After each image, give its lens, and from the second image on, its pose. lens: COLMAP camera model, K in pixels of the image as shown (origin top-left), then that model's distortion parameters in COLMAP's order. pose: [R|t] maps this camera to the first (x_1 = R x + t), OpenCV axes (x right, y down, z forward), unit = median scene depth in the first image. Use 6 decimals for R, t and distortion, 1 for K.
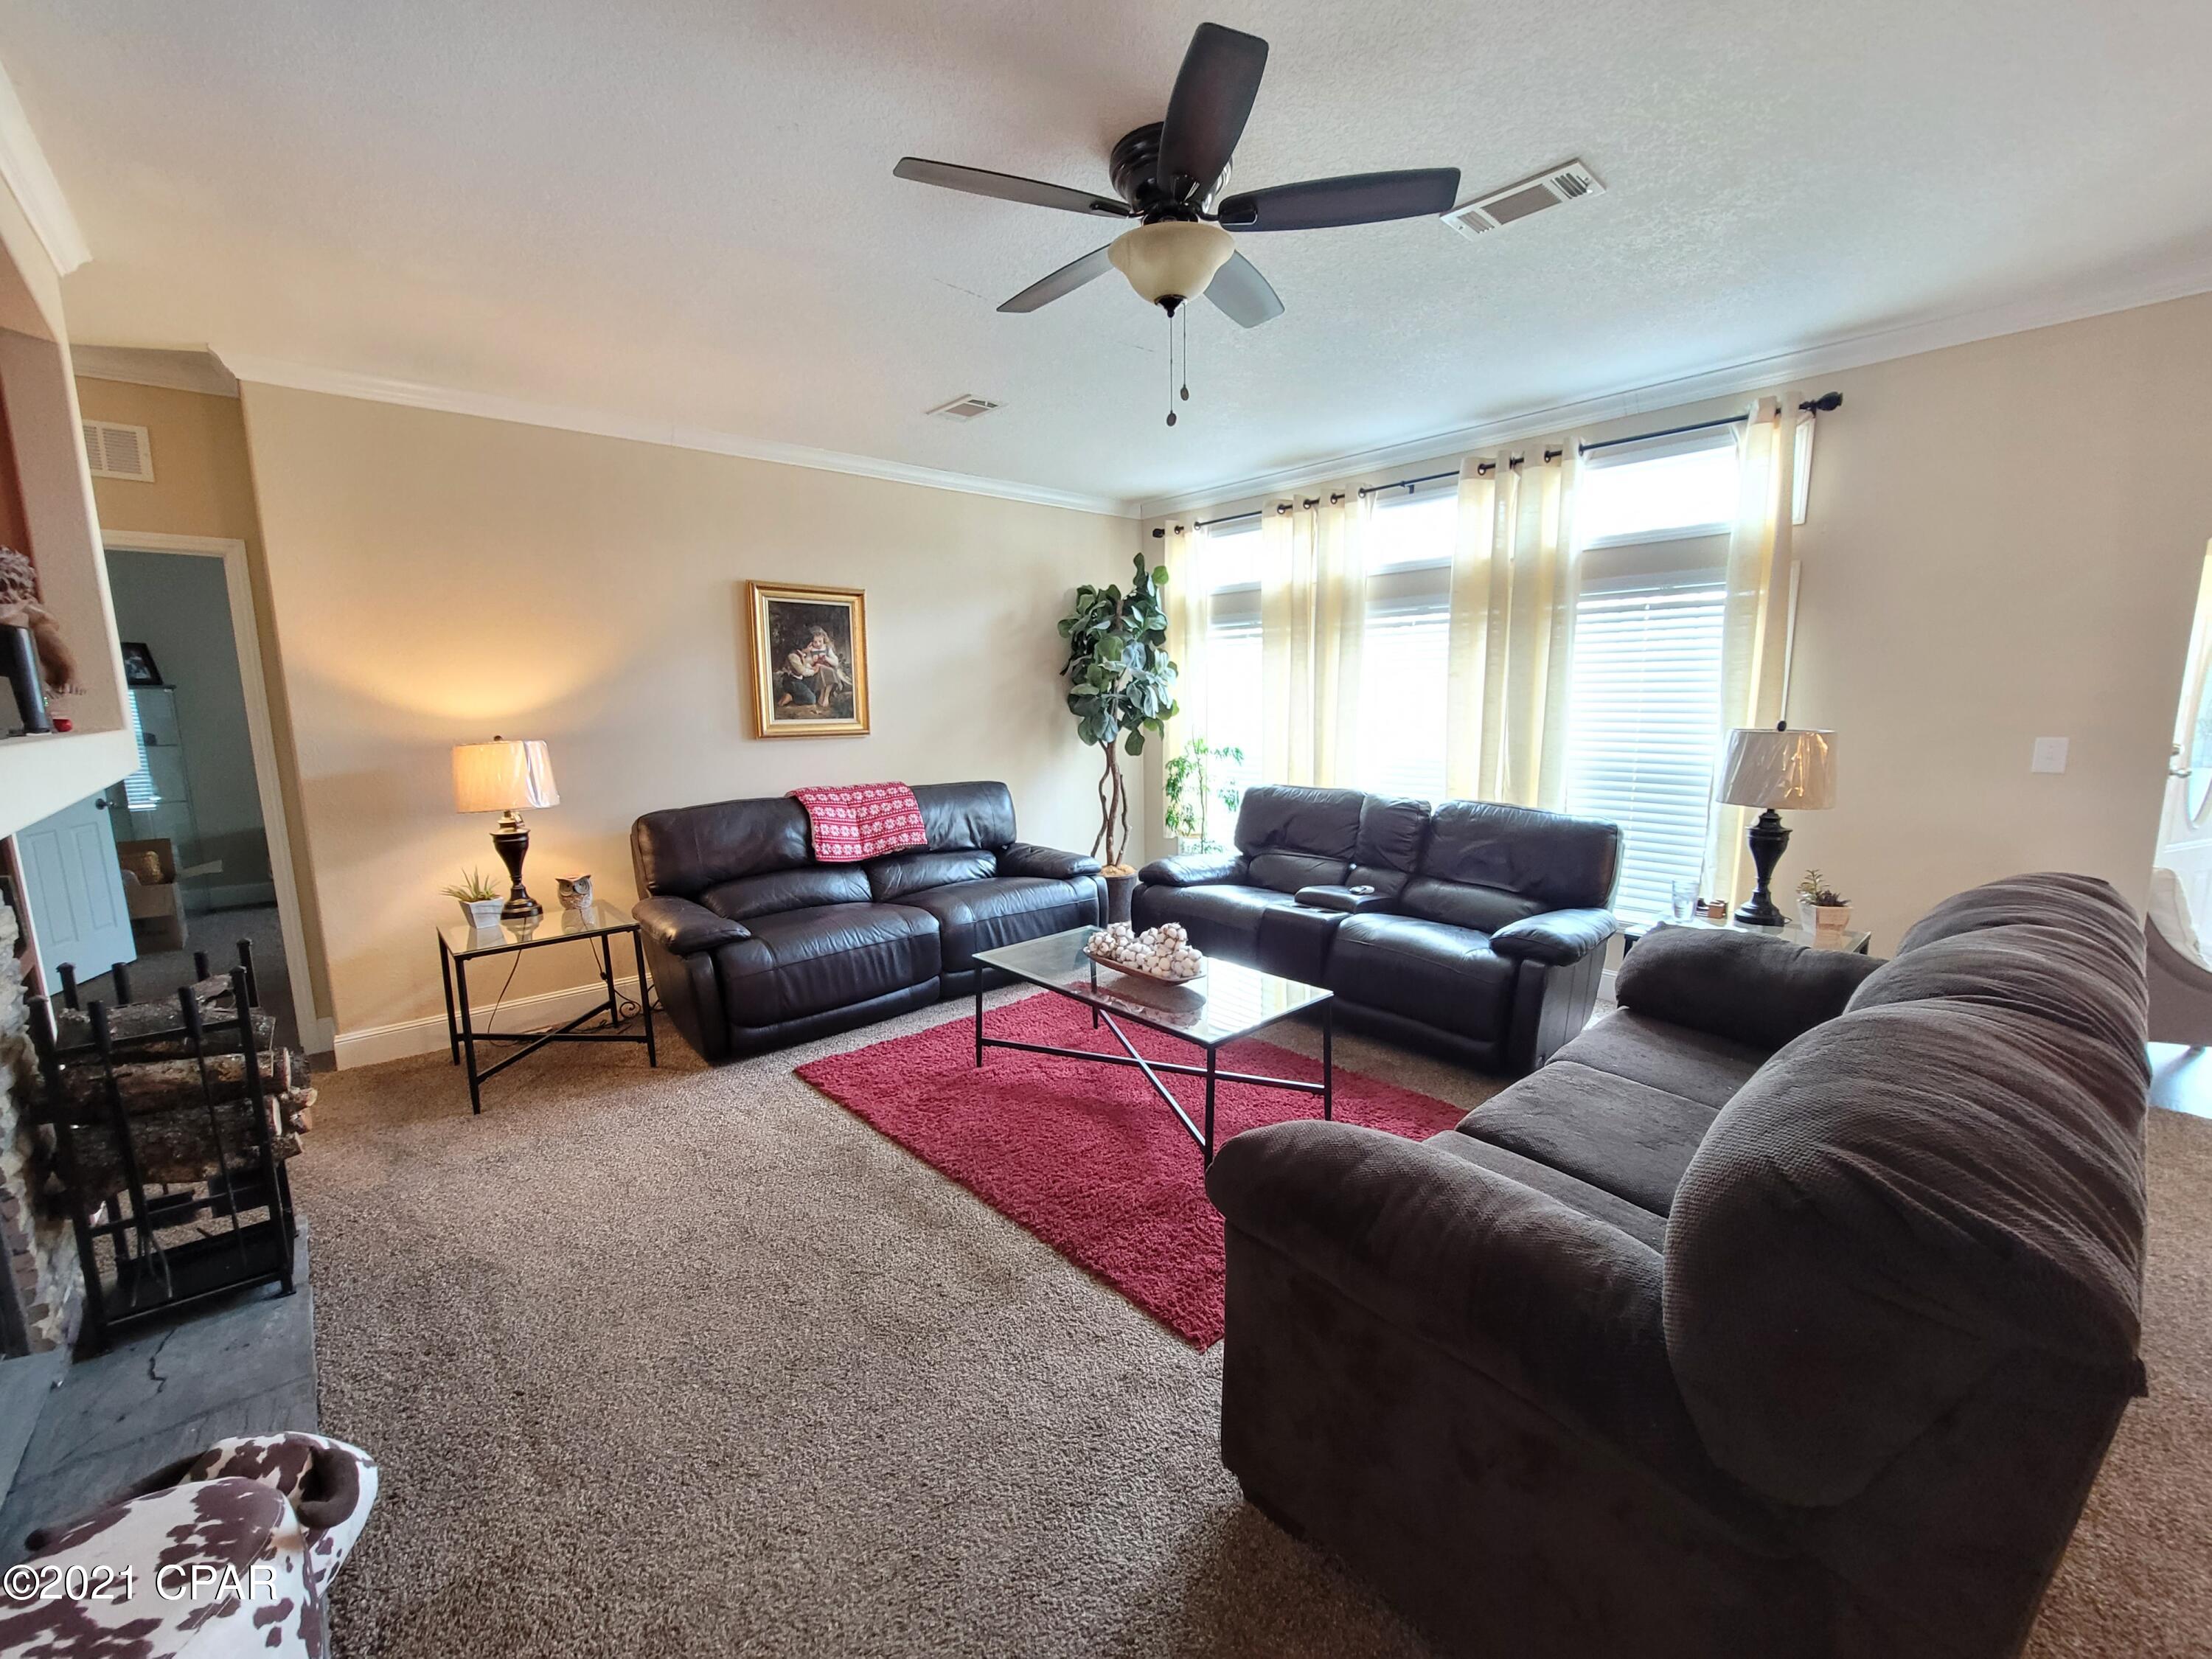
lens RADIAL K [[911.5, 0, 1108.2], [0, 911.5, 837.1], [0, 0, 1]] dist [-0.000432, -0.000051]
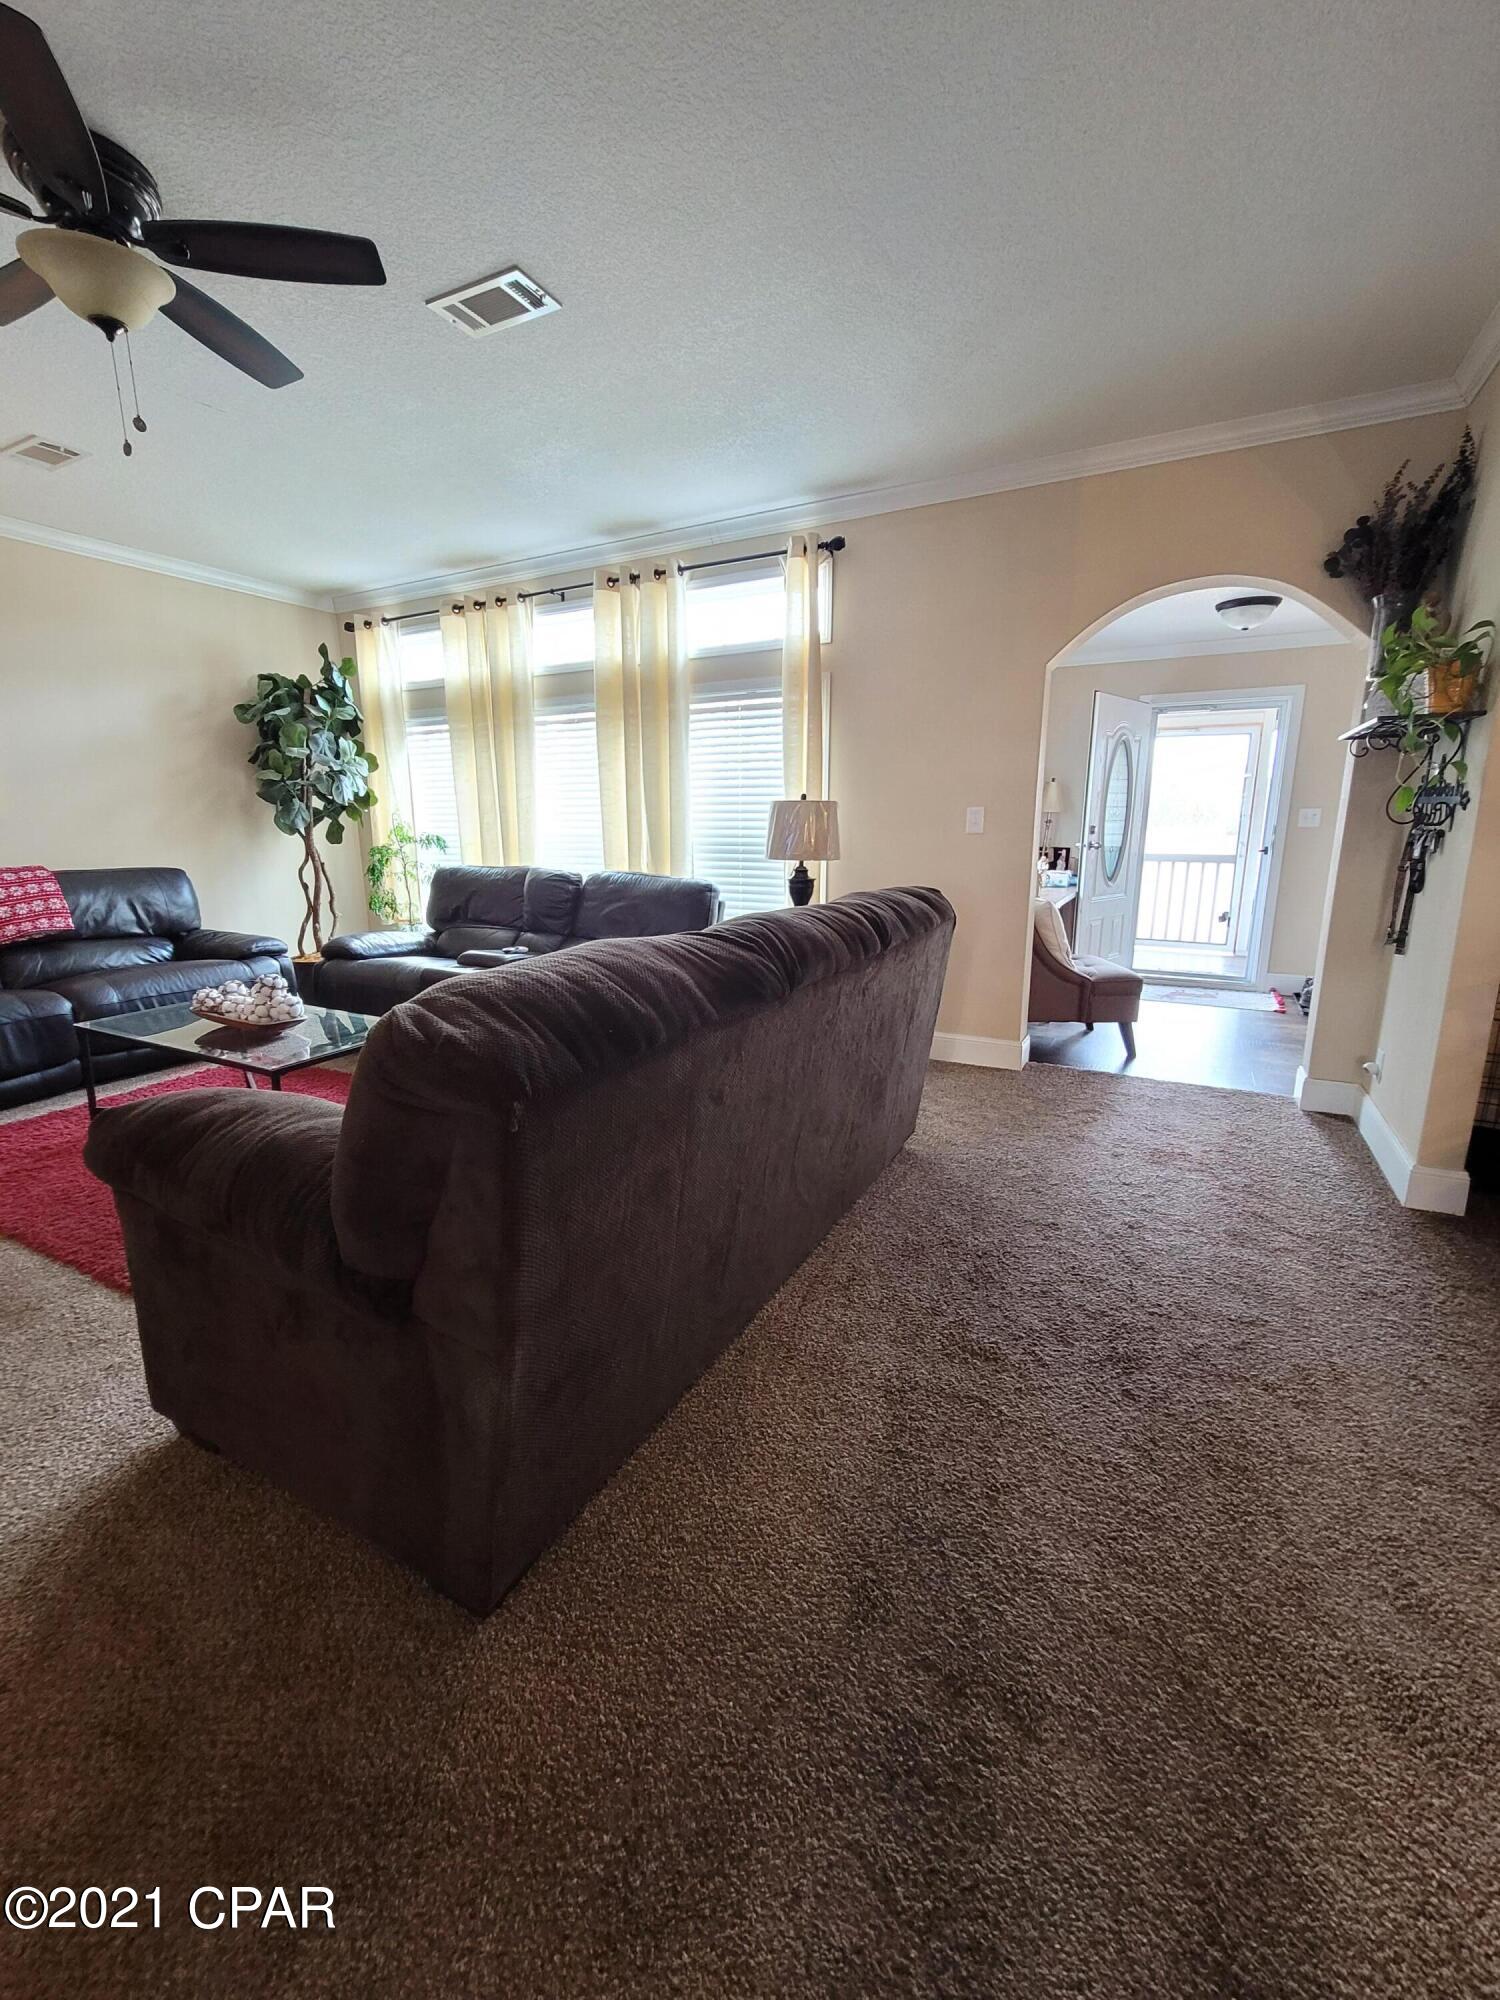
lens RADIAL K [[824.1, 0, 750.0], [0, 824.1, 1000.0], [0, 0, 1]] dist [-0.000432, -0.000051]
pose [[0.942147, -0.062238, 0.329371, 0.178068], [0.044170, 0.997094, 0.062064, 0.058313], [-0.332277, -0.043925, 0.942159, -0.054558]]
